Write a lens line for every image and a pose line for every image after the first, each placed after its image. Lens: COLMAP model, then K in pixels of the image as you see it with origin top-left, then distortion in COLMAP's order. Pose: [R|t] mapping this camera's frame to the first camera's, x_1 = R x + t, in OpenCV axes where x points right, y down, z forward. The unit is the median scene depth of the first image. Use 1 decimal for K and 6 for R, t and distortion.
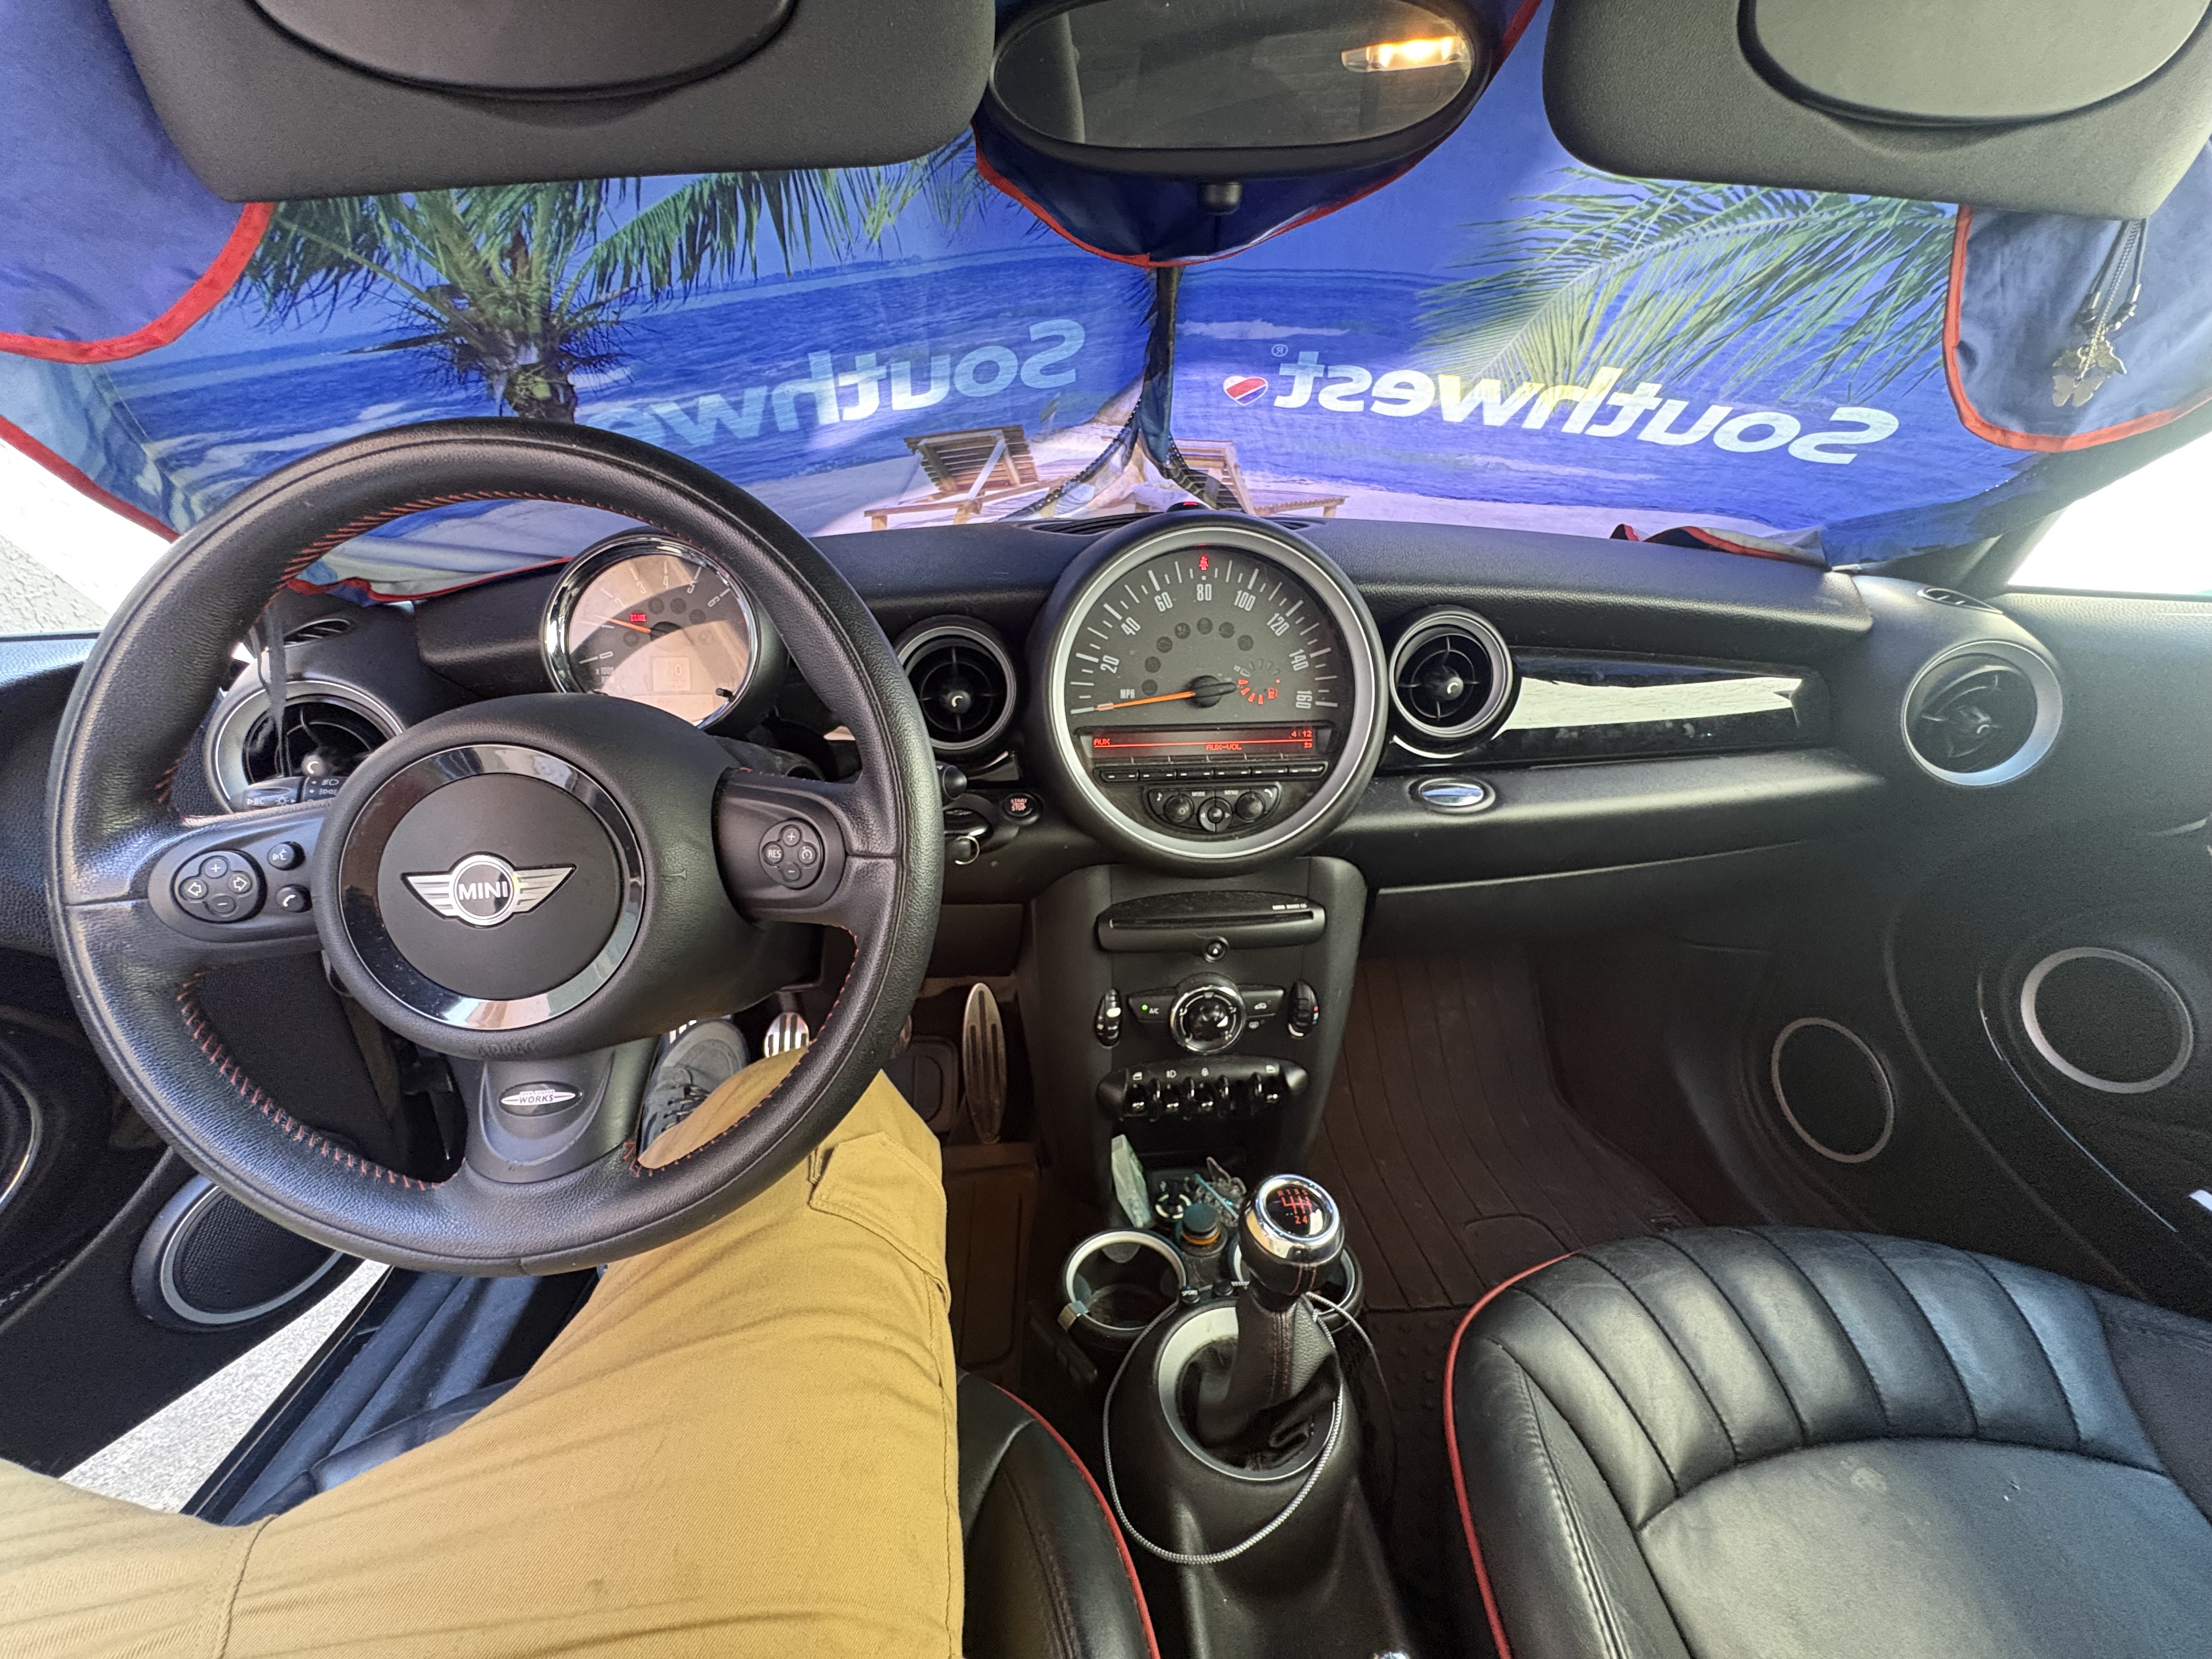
lens RADIAL K [[900.3, 0, 1044.8], [0, 900.3, 827.7], [0, 0, 1]] dist [-0.000631, -0.000726]
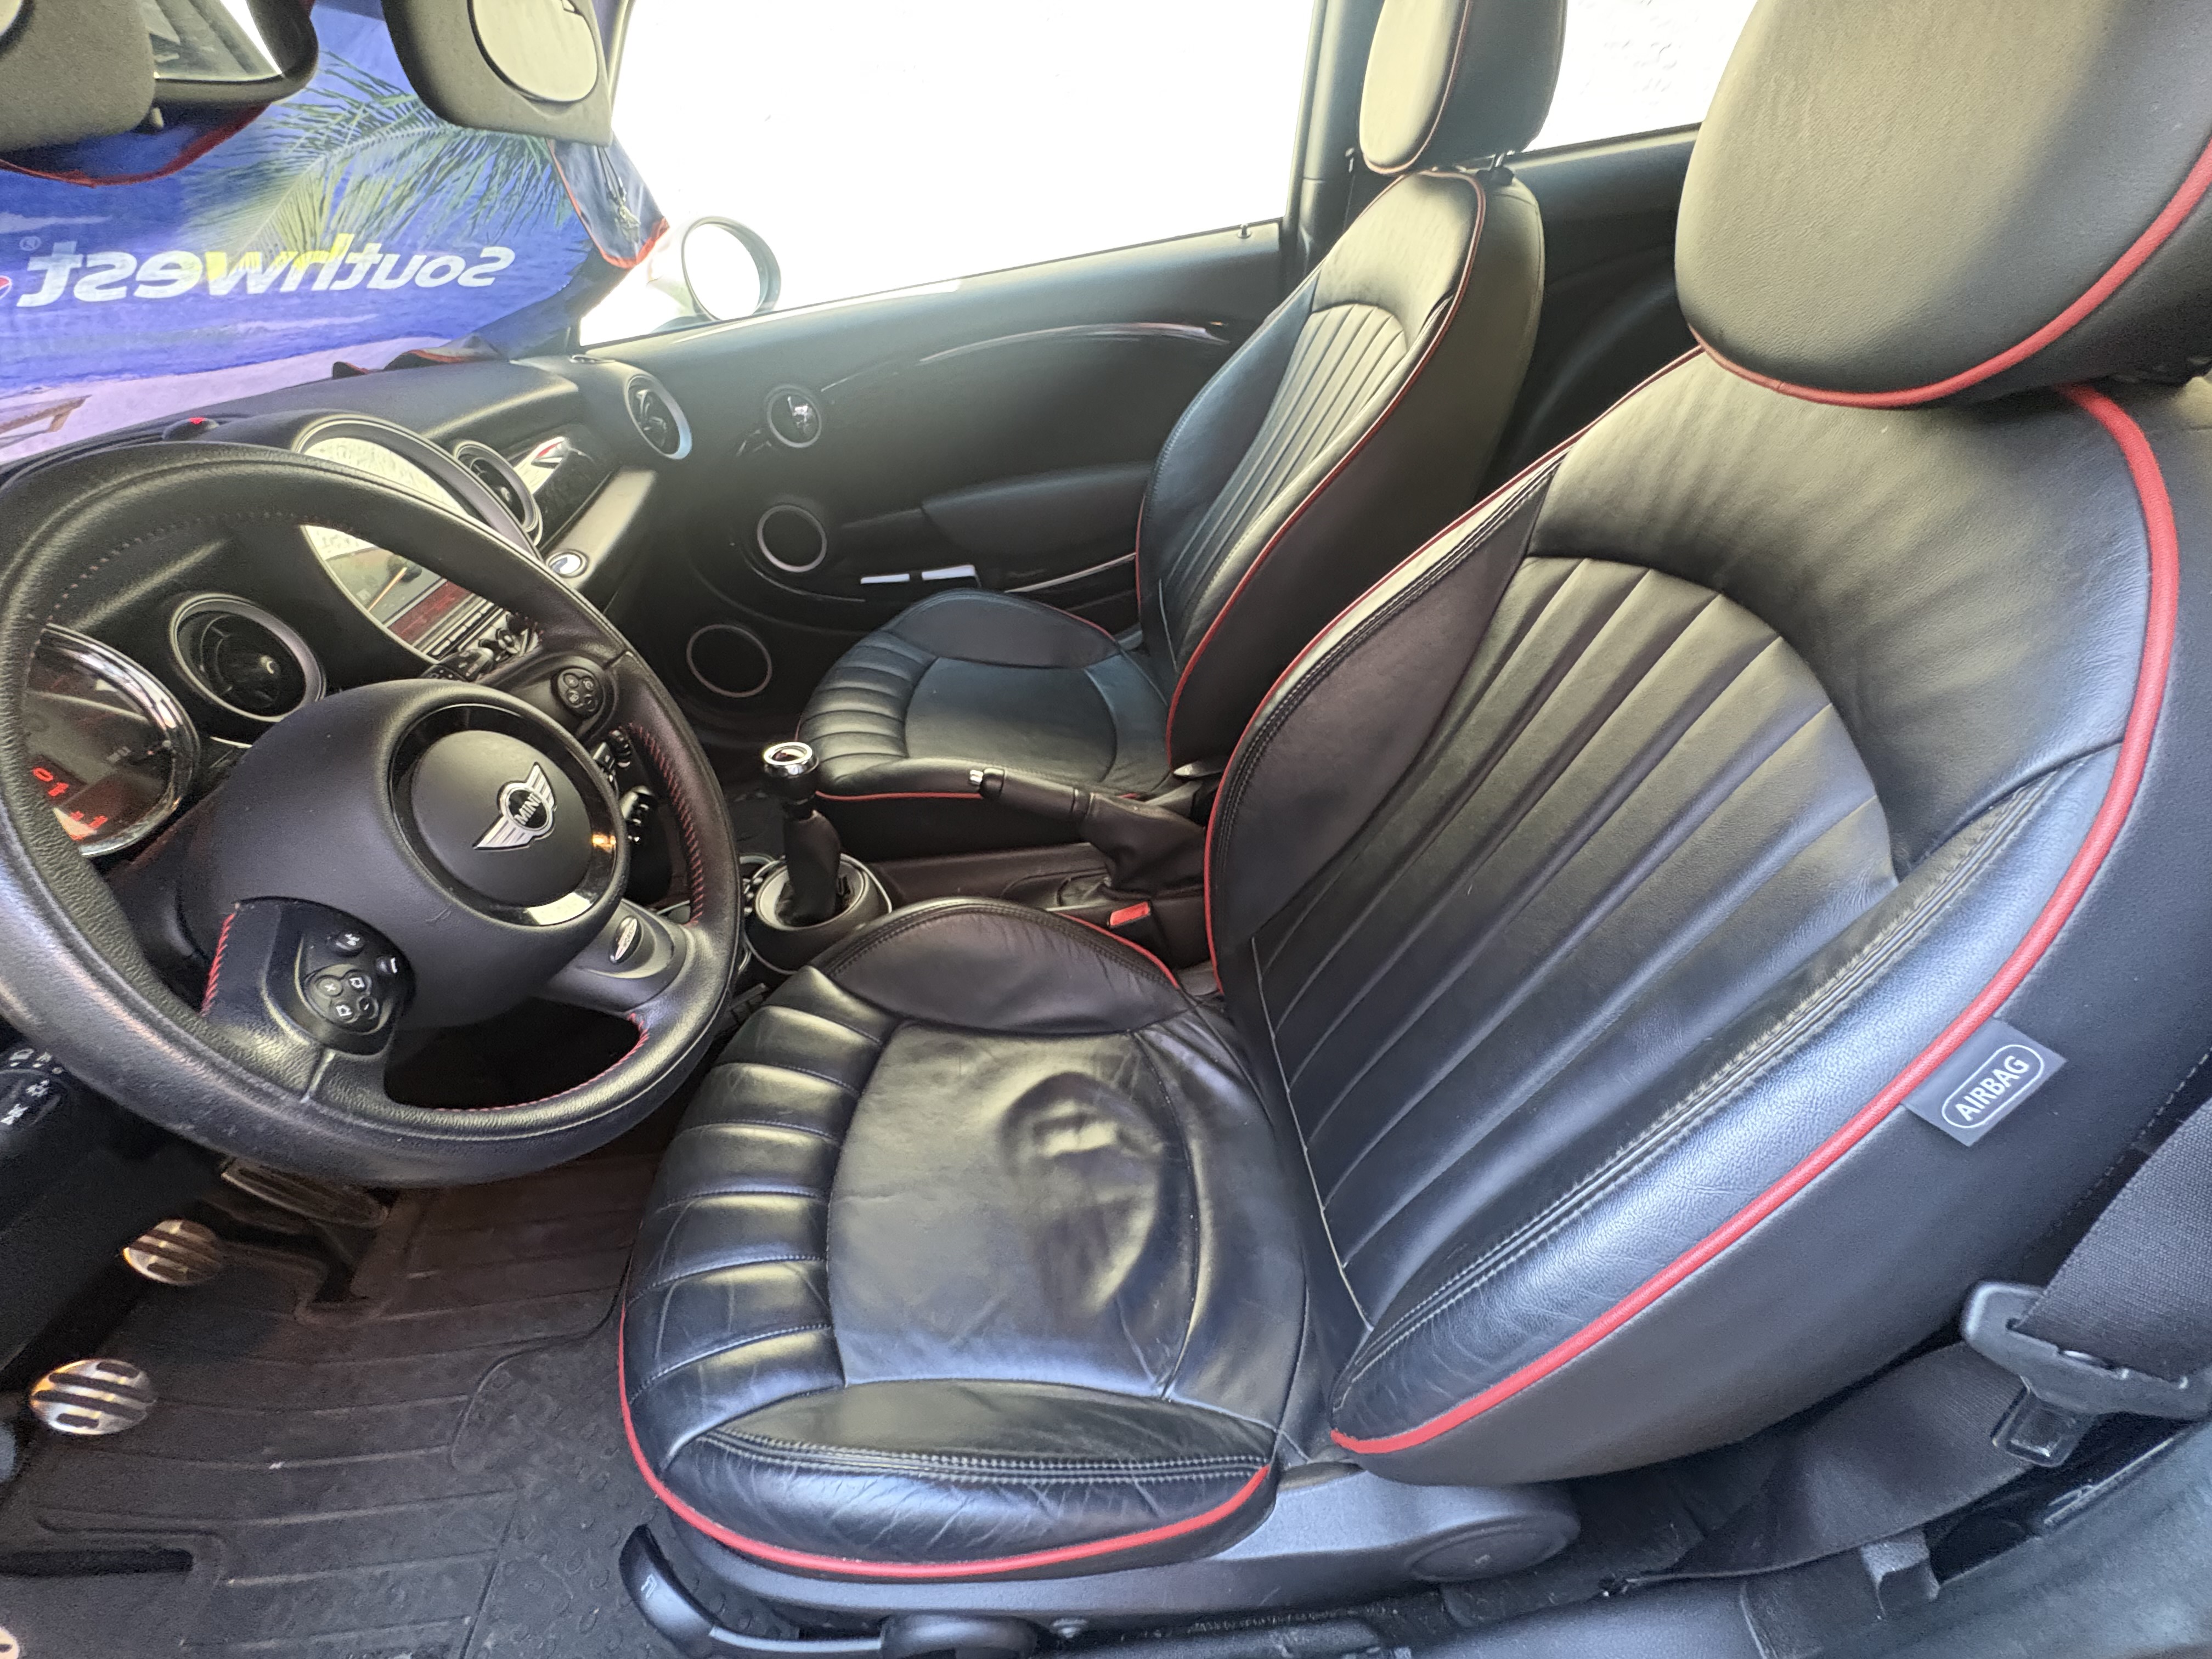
lens RADIAL K [[892.3, 0, 1106.0], [0, 892.3, 829.5], [0, 0, 1]] dist [0.008061, -0.000134]
pose [[0.007702, -0.620846, 0.783895, -0.856023], [0.458324, 0.698921, 0.549043, -0.119164], [-0.888752, 0.355050, 0.289931, -0.034698]]
